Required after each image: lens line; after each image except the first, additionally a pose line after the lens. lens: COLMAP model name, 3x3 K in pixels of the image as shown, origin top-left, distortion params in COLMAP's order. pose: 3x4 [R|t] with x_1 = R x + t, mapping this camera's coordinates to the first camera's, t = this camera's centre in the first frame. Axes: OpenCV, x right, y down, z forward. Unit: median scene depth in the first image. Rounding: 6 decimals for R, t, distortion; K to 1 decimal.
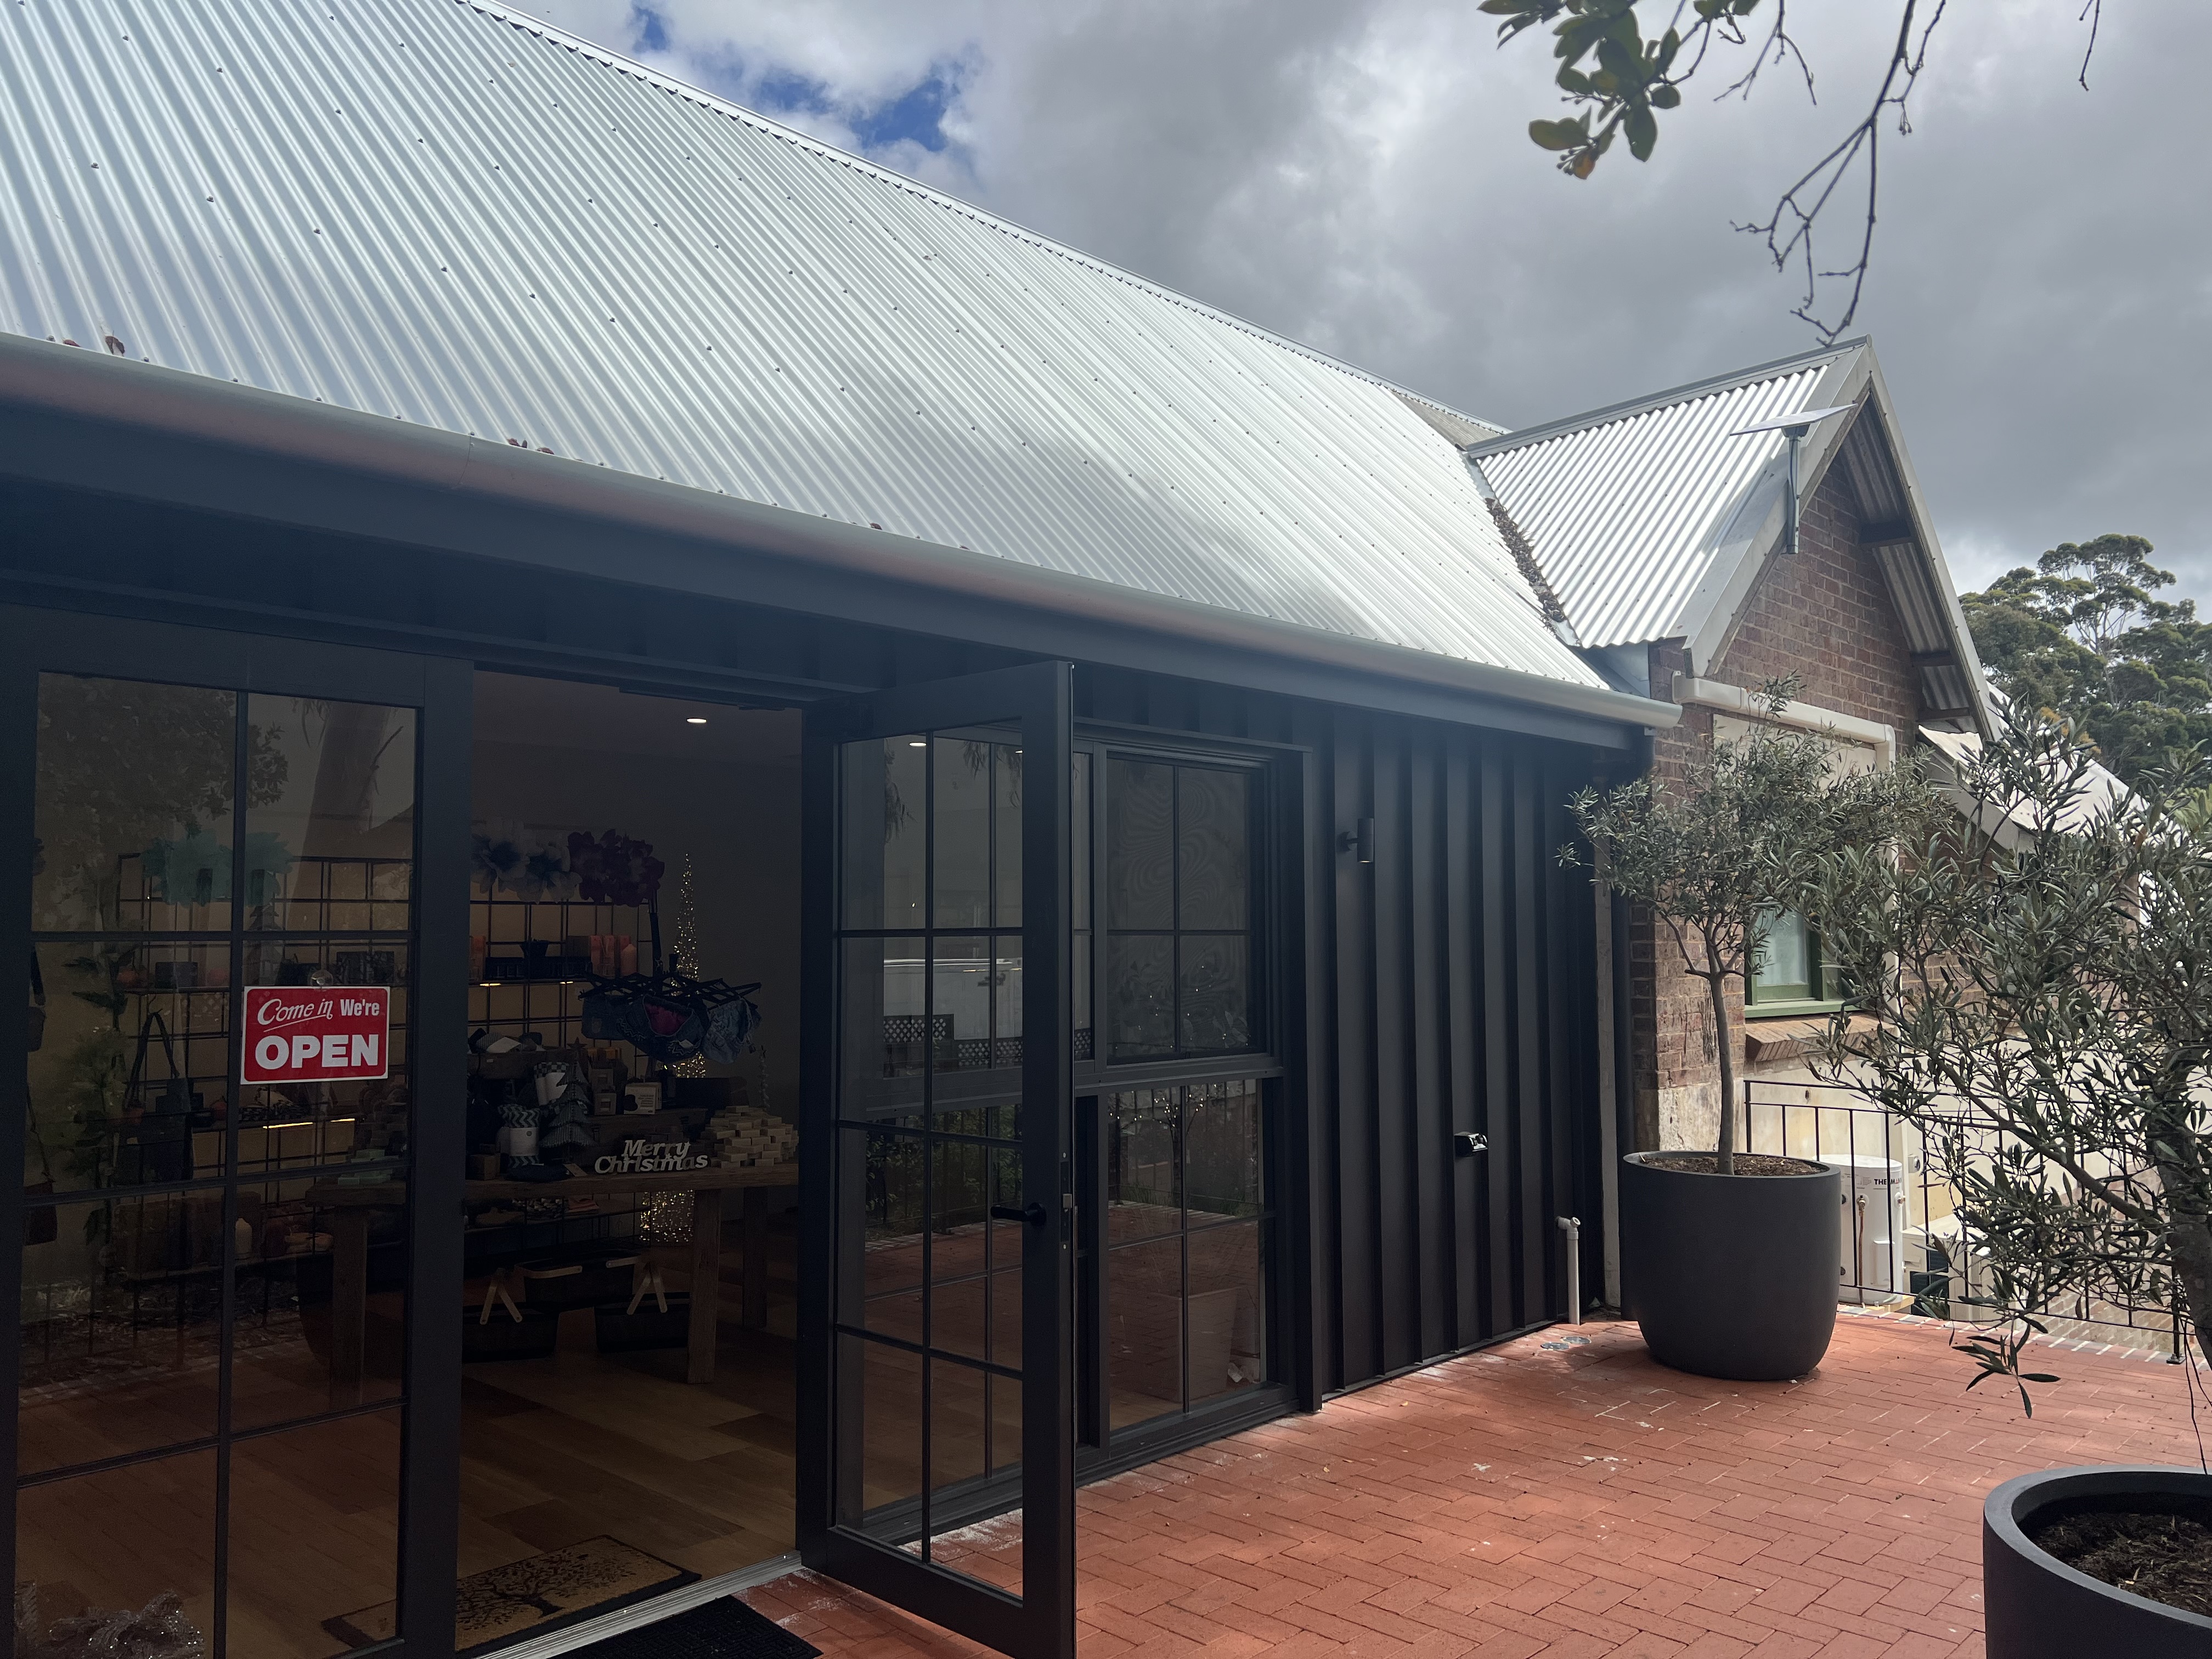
lens RADIAL K [[1653.4, 0, 1100.7], [0, 1653.4, 845.3], [0, 0, 1]] dist [0.098805, -0.117570]
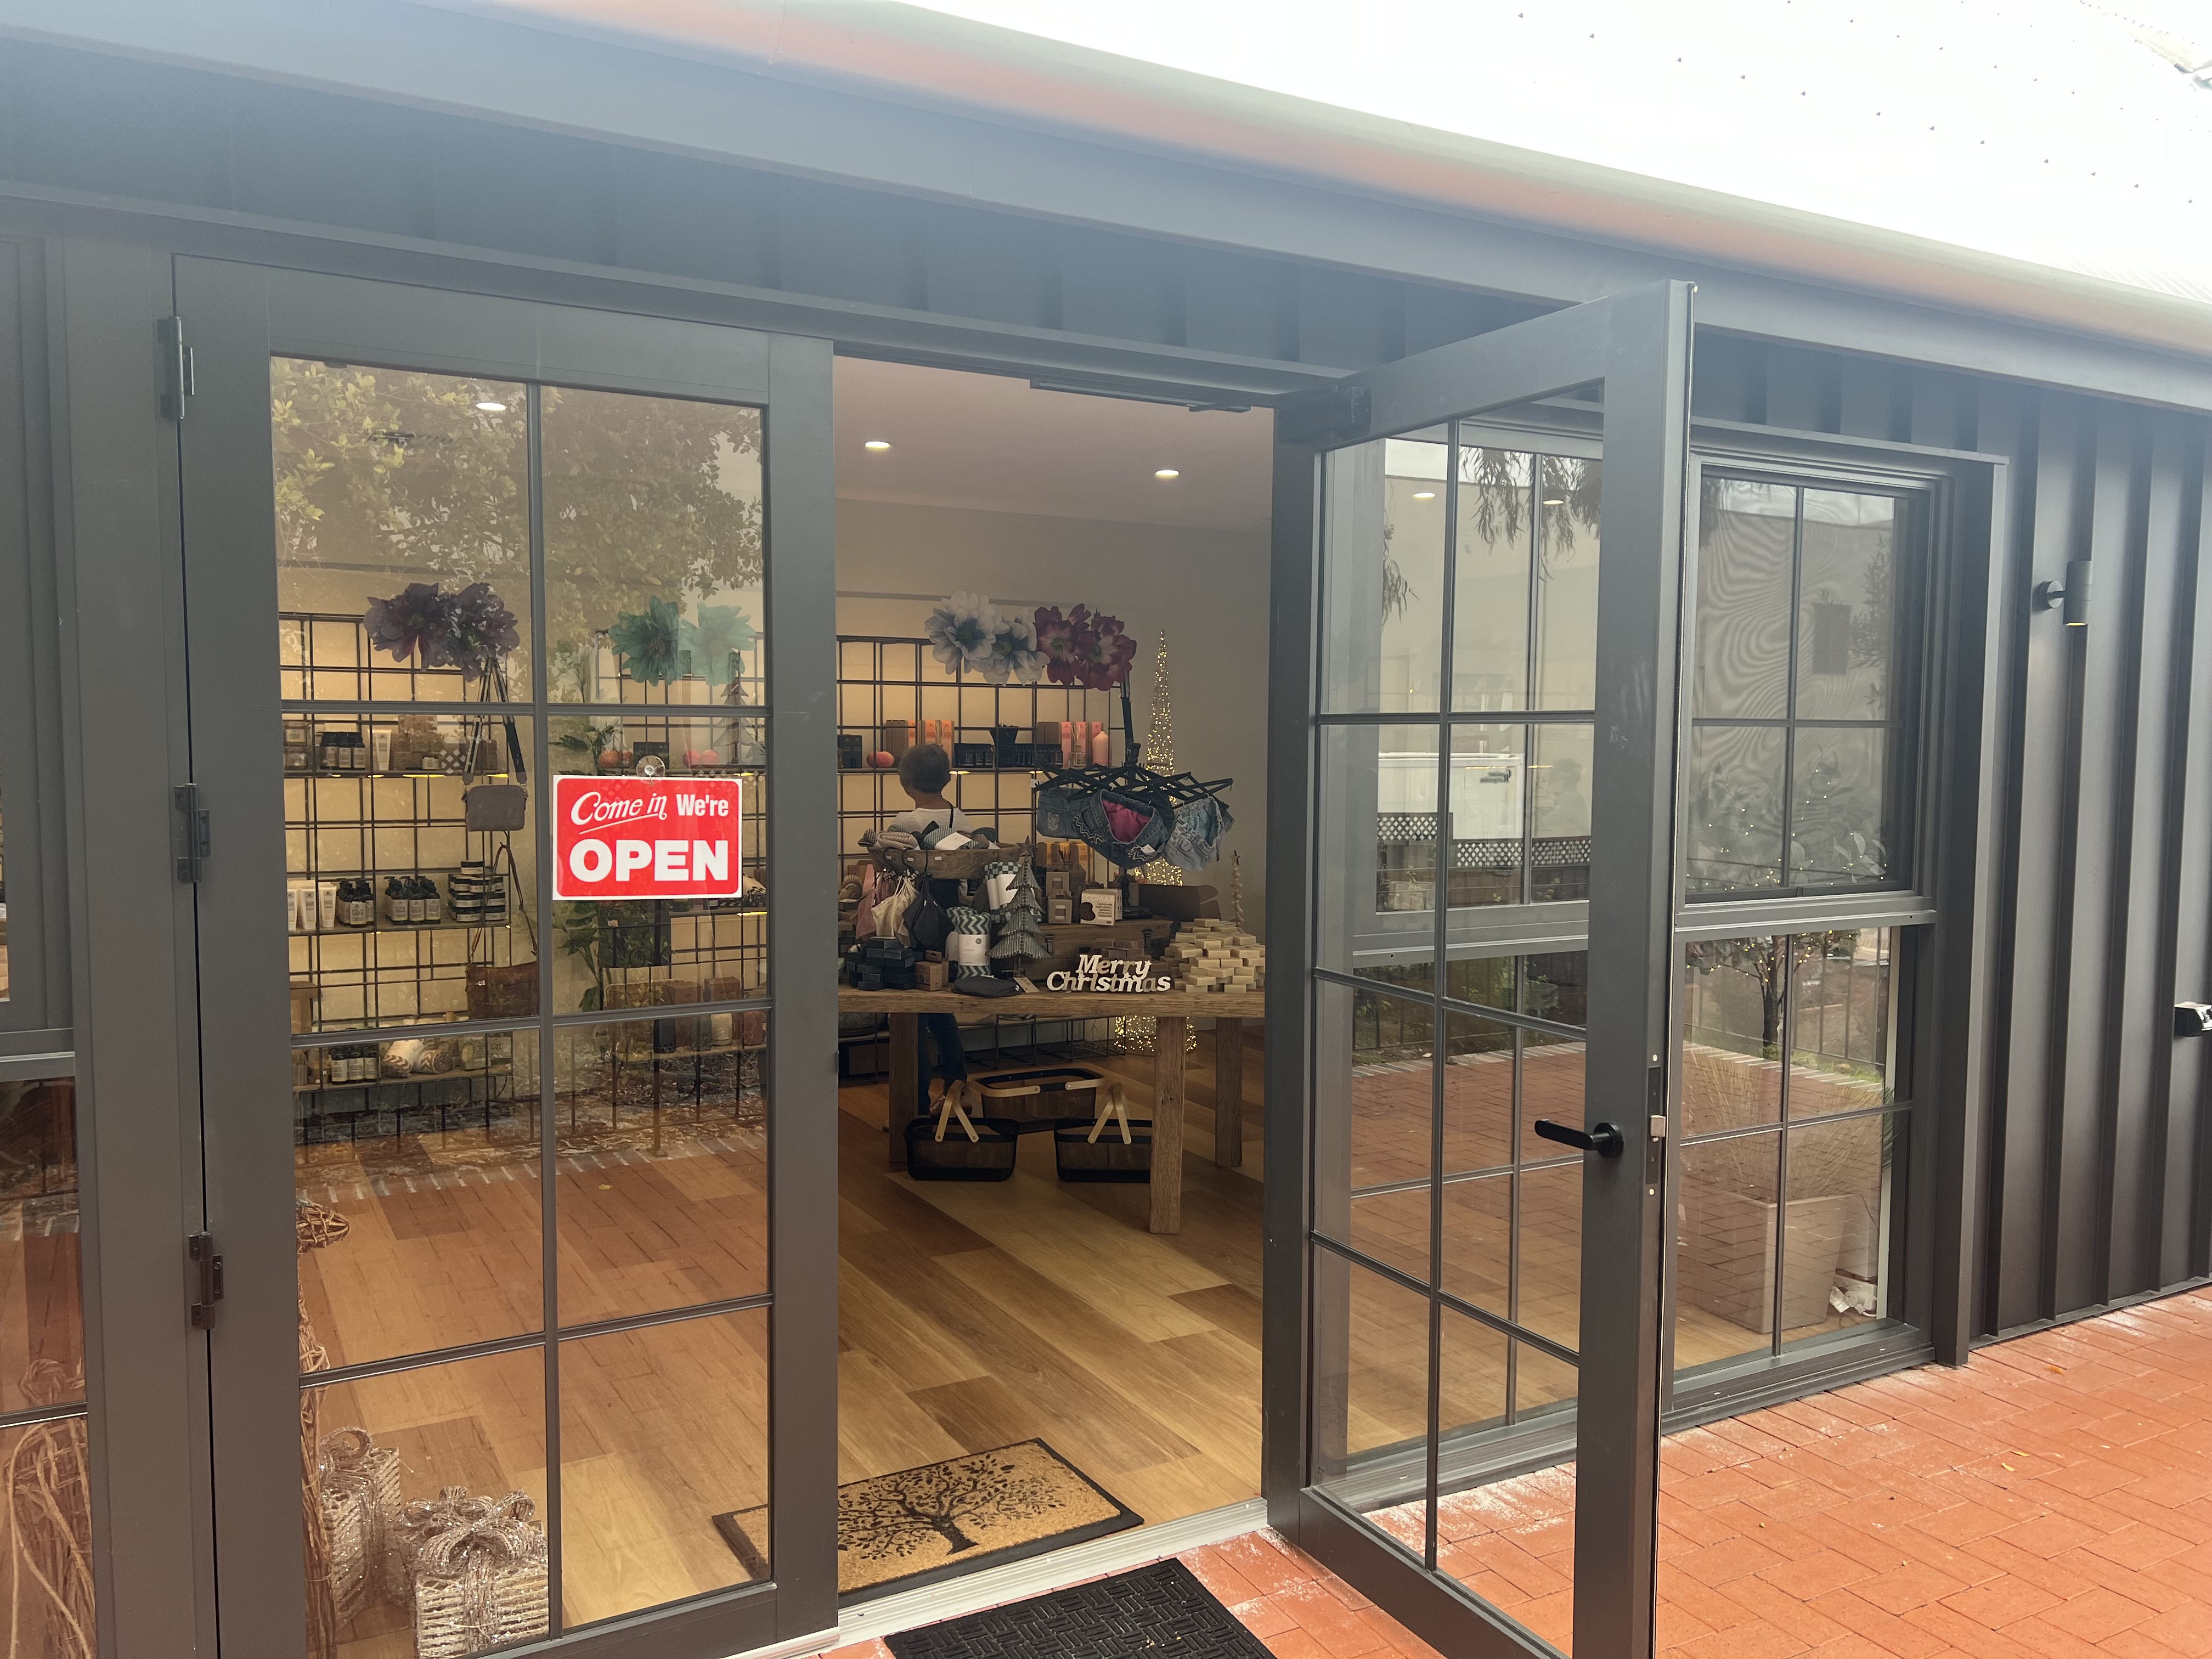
lens RADIAL K [[1653.4, 0, 1100.7], [0, 1653.4, 845.3], [0, 0, 1]] dist [0.098805, -0.117570]
pose [[0.956540, 0.031941, -0.289848, -0.024738], [0.004608, 0.992203, 0.124546, 0.011736], [0.291566, -0.120469, 0.948934, 0.187445]]
